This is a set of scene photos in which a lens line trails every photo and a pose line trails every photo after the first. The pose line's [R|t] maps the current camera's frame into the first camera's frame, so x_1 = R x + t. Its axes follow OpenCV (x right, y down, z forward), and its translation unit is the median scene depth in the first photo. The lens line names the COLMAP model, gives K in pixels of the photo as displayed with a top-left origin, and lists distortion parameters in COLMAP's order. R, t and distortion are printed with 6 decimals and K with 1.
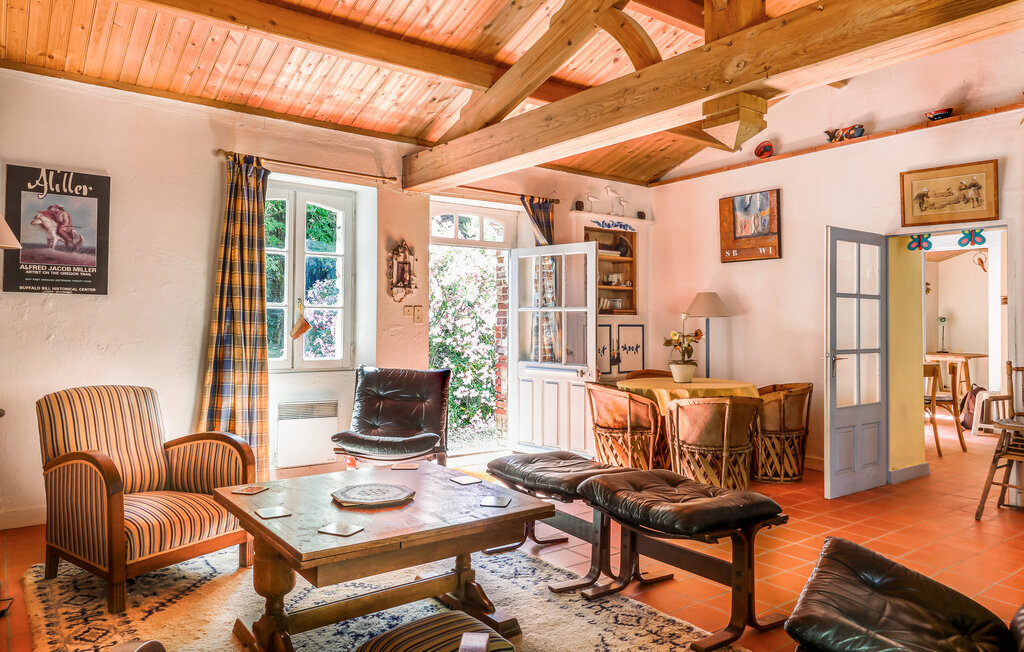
lens RADIAL K [[697.8, 0, 512.0], [0, 697.8, 326.0], [0, 0, 1]] dist [0.002870, 0.000481]
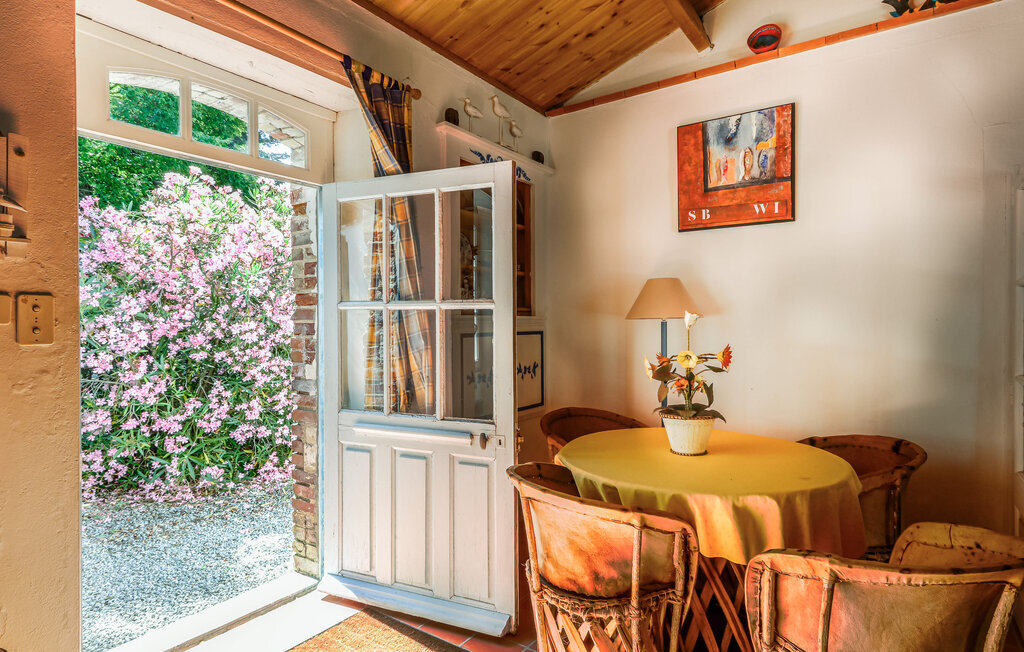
lens RADIAL K [[551.1, 0, 500.4], [0, 551.1, 326.5], [0, 0, 1]] dist [0.006528, -0.000468]
pose [[0.950067, -0.010127, 0.311883, -0.004103], [0.008131, 0.999937, 0.007701, -0.011097], [-0.311941, -0.004781, 0.950089, 0.590087]]
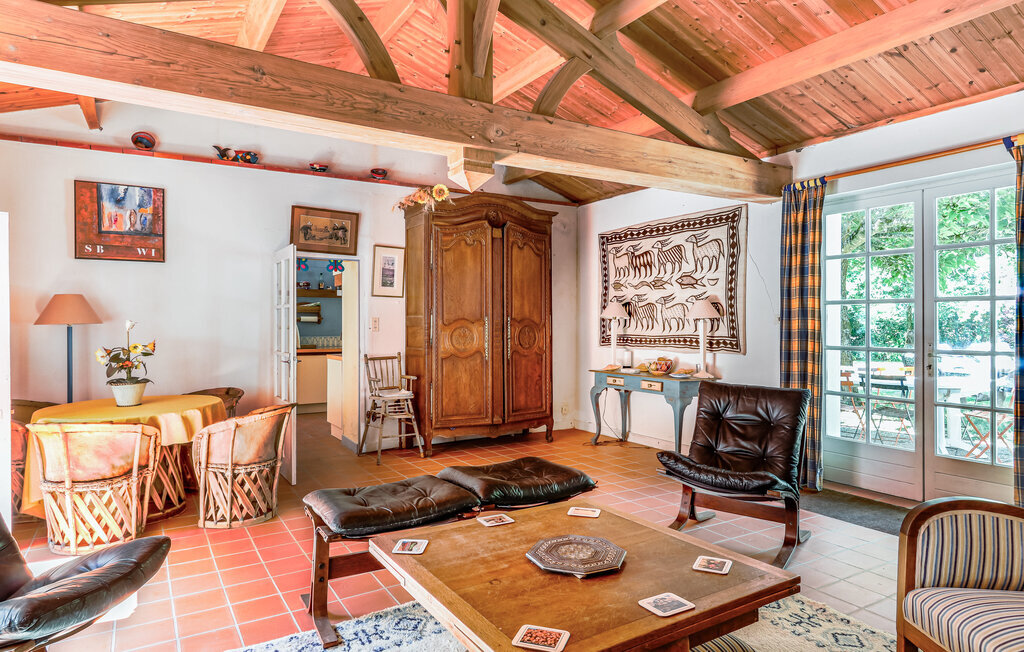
lens RADIAL K [[617.7, 0, 512.0], [0, 617.7, 326.0], [0, 0, 1]] dist [0.019839, -0.000345]
pose [[0.082596, -0.009966, 0.996533, -0.395182], [0.007565, 0.999927, 0.009373, -0.013914], [-0.996554, 0.006765, 0.082666, 0.431911]]
